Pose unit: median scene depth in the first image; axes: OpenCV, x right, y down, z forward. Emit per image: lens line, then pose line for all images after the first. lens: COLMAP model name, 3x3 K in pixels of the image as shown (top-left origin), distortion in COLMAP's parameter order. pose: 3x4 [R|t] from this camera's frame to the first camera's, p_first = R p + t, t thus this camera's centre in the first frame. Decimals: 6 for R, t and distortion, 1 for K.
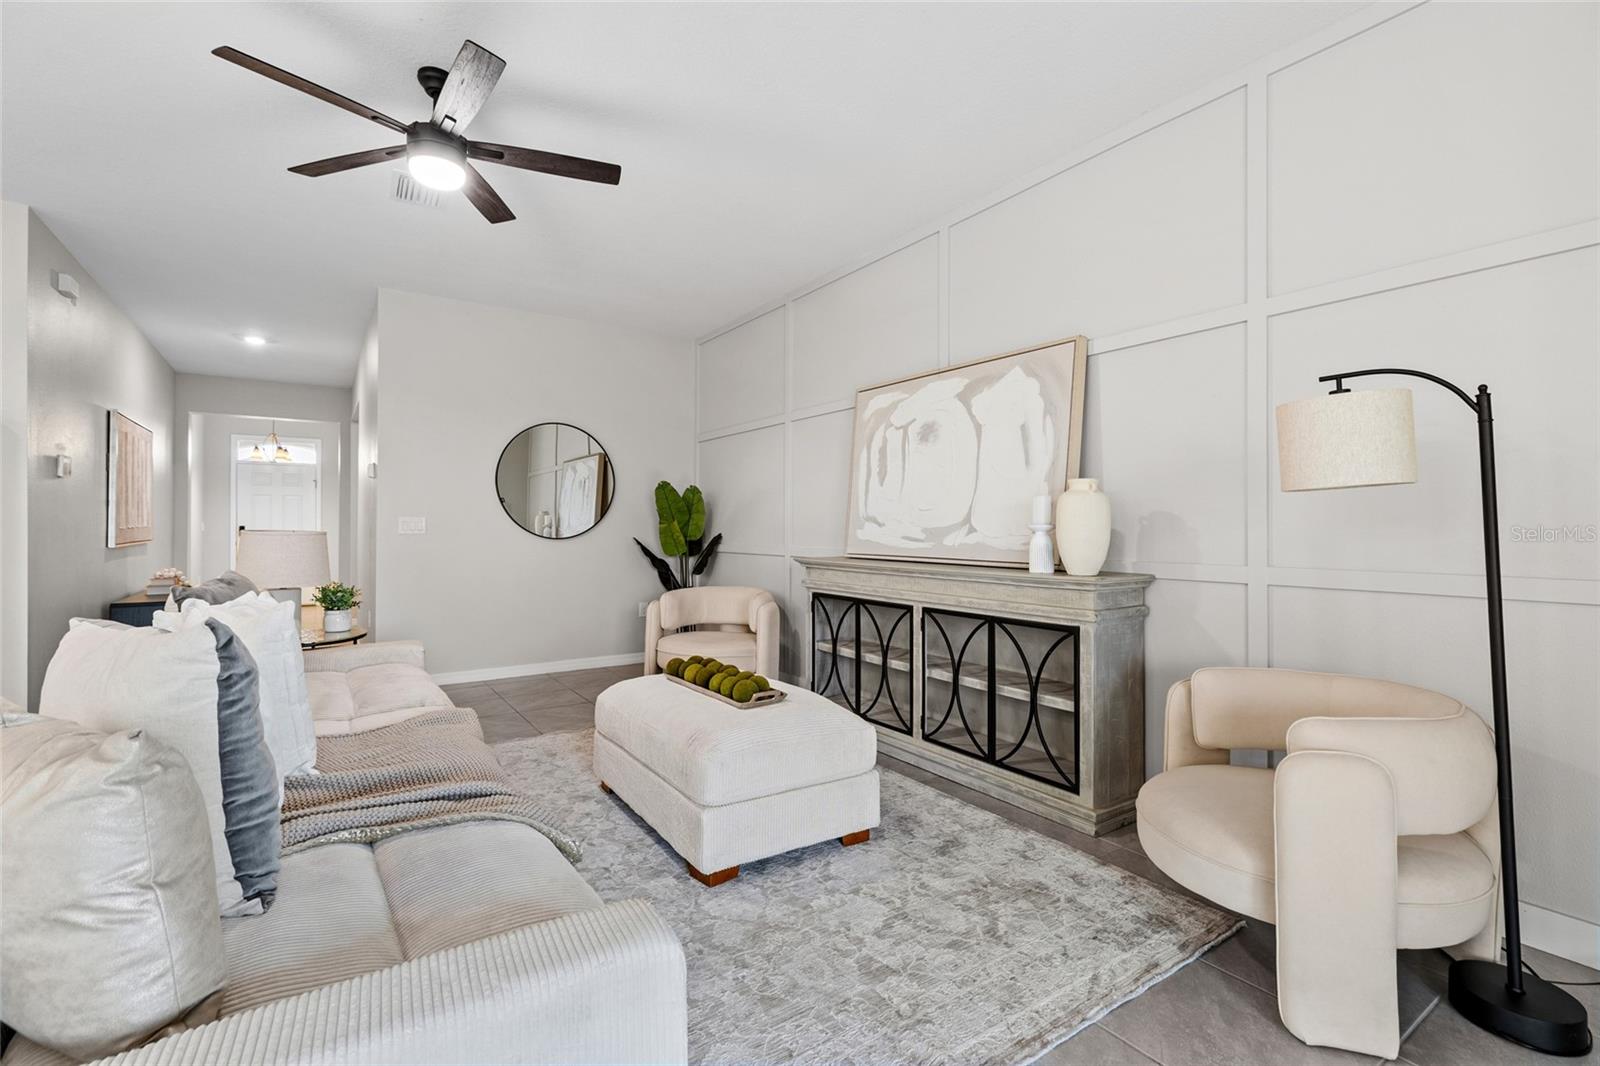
lens RADIAL K [[717.4, 0, 805.7], [0, 717.4, 524.1], [0, 0, 1]] dist [0.003843, 0.000532]
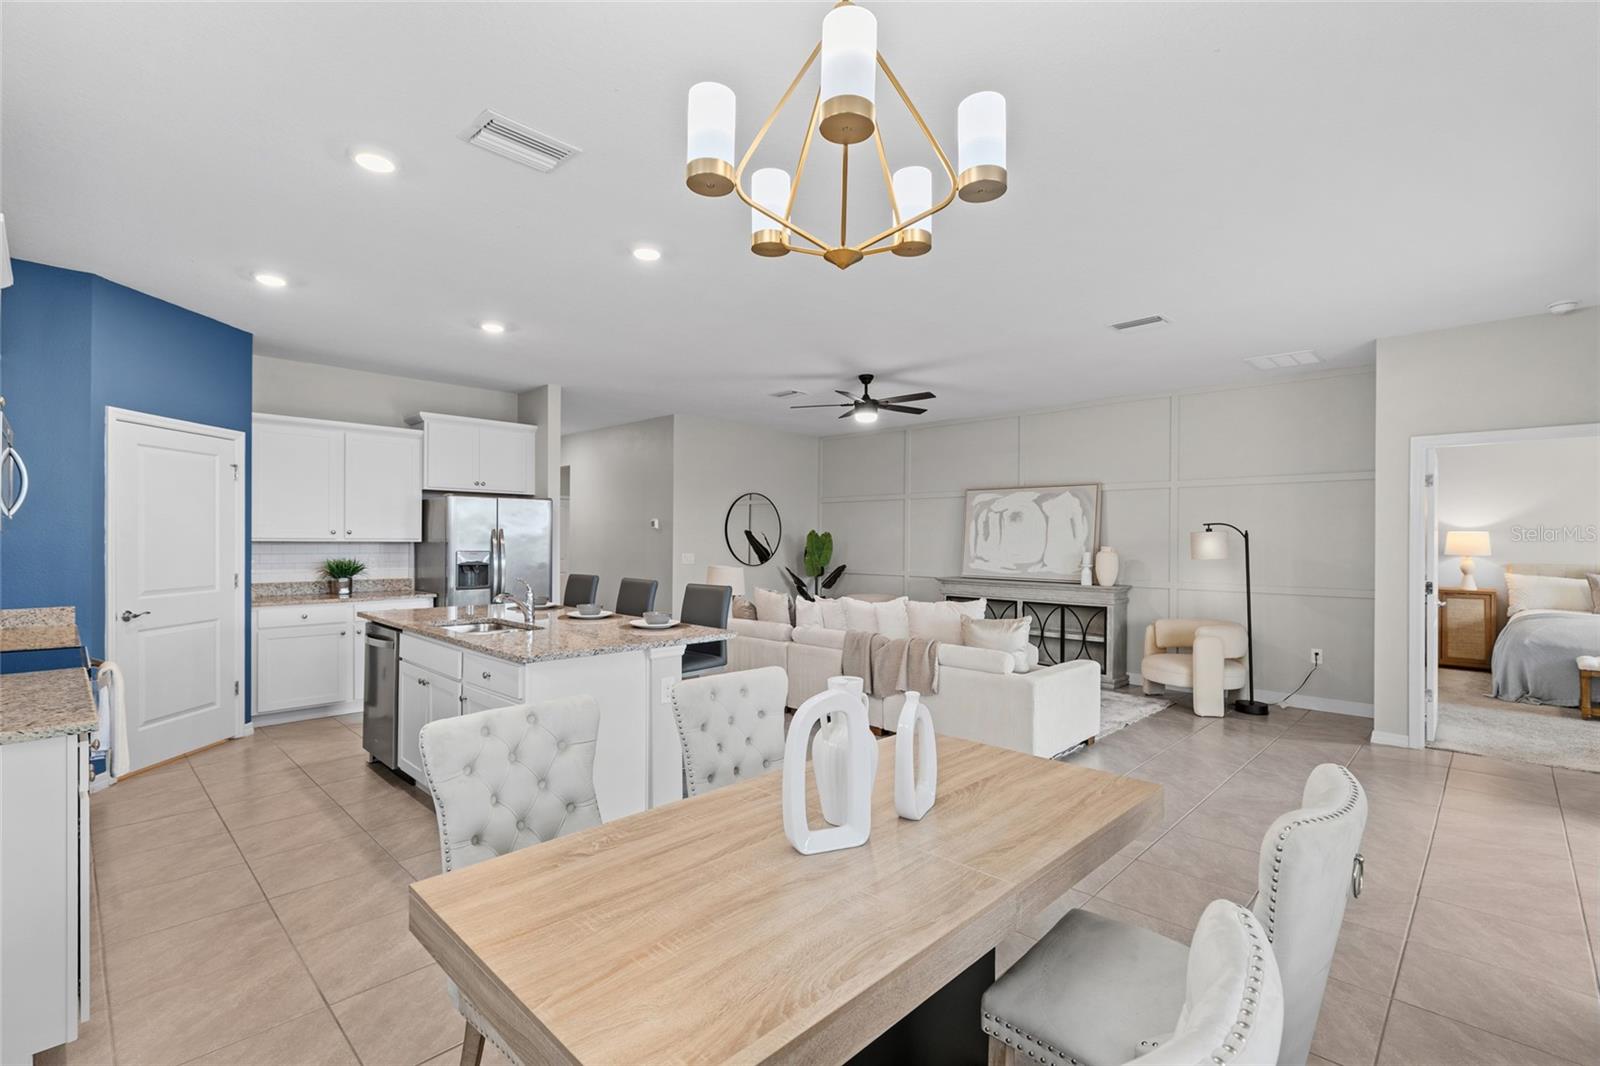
lens RADIAL K [[724.0, 0, 804.6], [0, 724.0, 538.9], [0, 0, 1]] dist [-0.001479, -0.000108]
pose [[0.980104, 0.005959, 0.198393, -0.912498], [-0.006827, 0.999970, 0.003693, -0.074518], [-0.198365, -0.004974, 0.980116, -0.991673]]
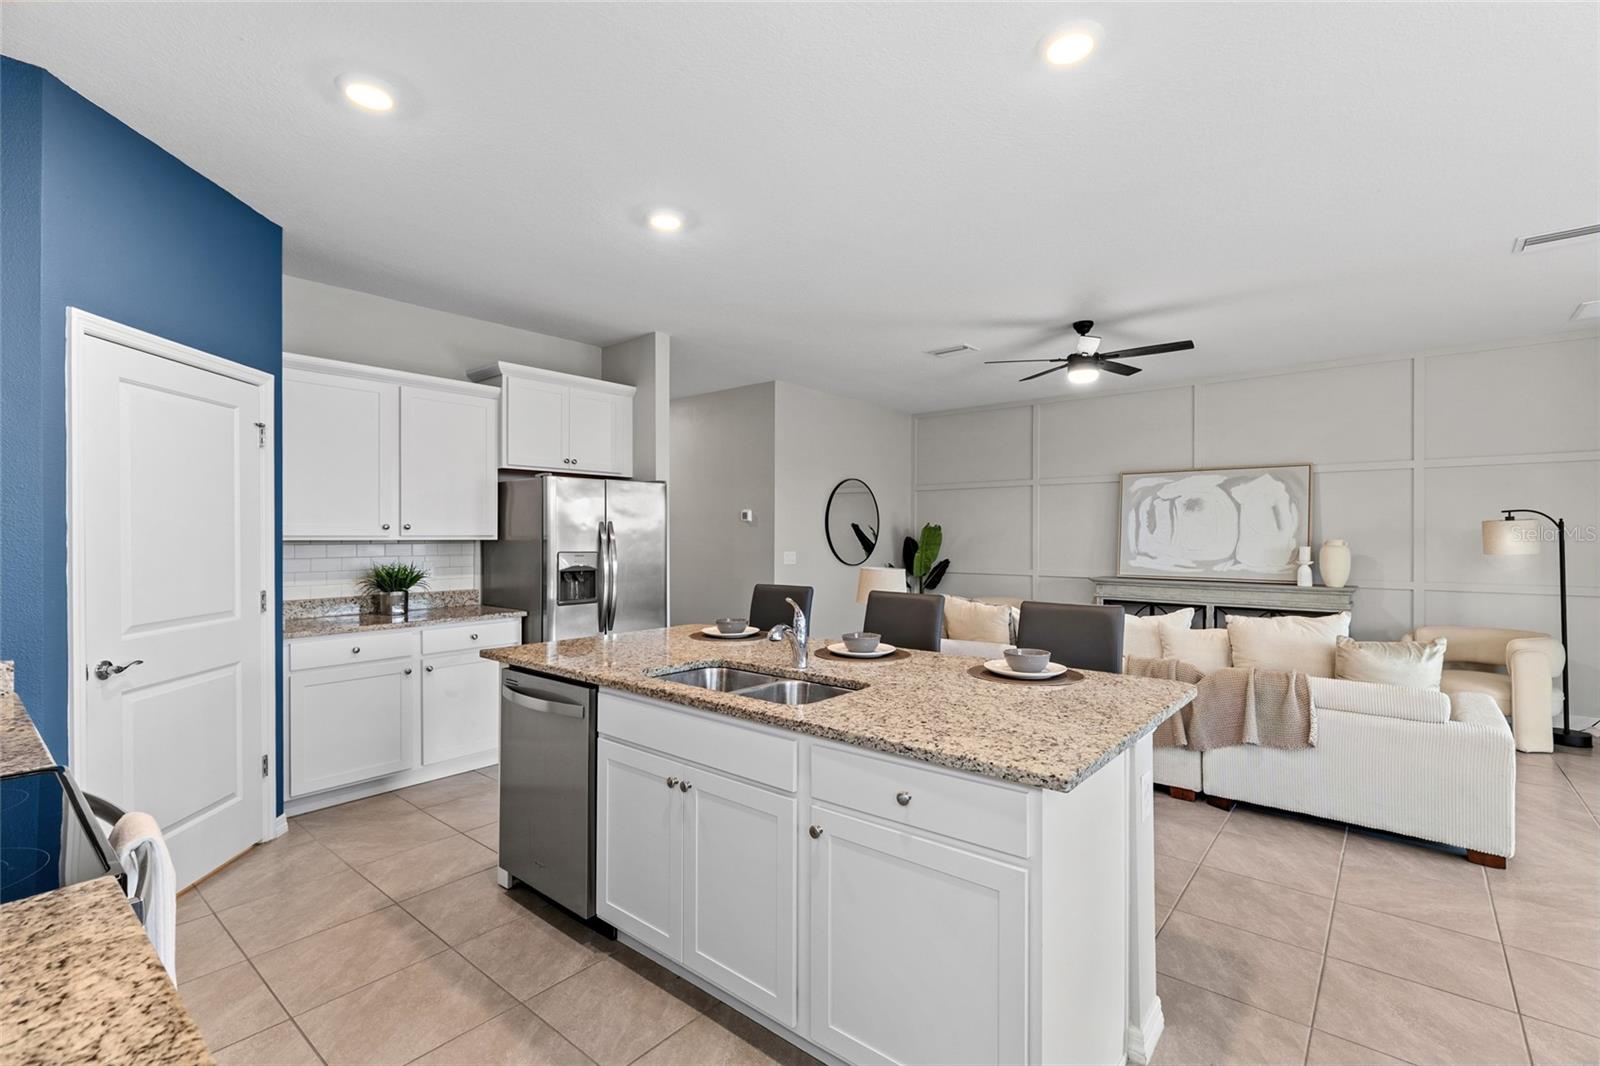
lens RADIAL K [[721.9, 0, 804.5], [0, 721.9, 534.1], [0, 0, 1]] dist [0.001119, -0.000116]
pose [[0.962325, -0.000220, 0.271900, -1.315777], [-0.000919, 0.999991, 0.004062, -0.070184], [-0.271899, -0.004159, 0.962317, -0.448532]]
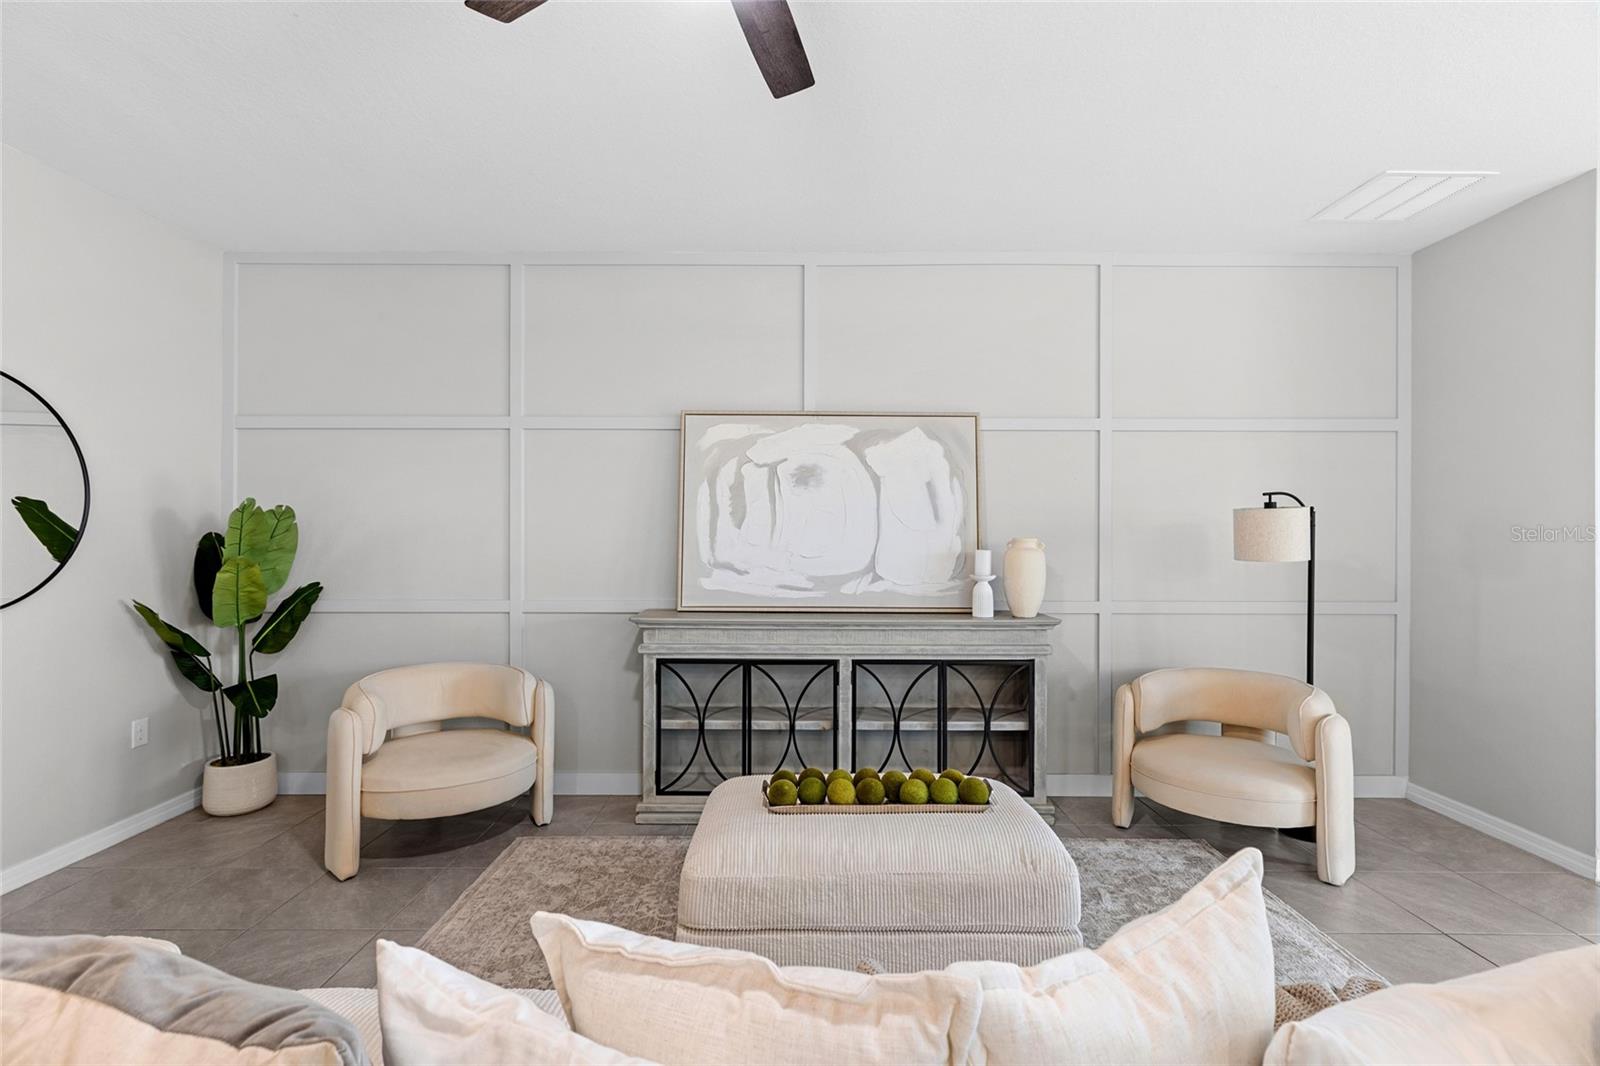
lens RADIAL K [[770.9, 0, 781.4], [0, 770.9, 535.2], [0, 0, 1]] dist [0.004279, 0.000240]
pose [[0.570919, 0.000444, 0.821006, -0.762828], [-0.006439, 0.999972, 0.003937, -0.057816], [-0.820981, -0.007534, 0.570906, 0.488390]]
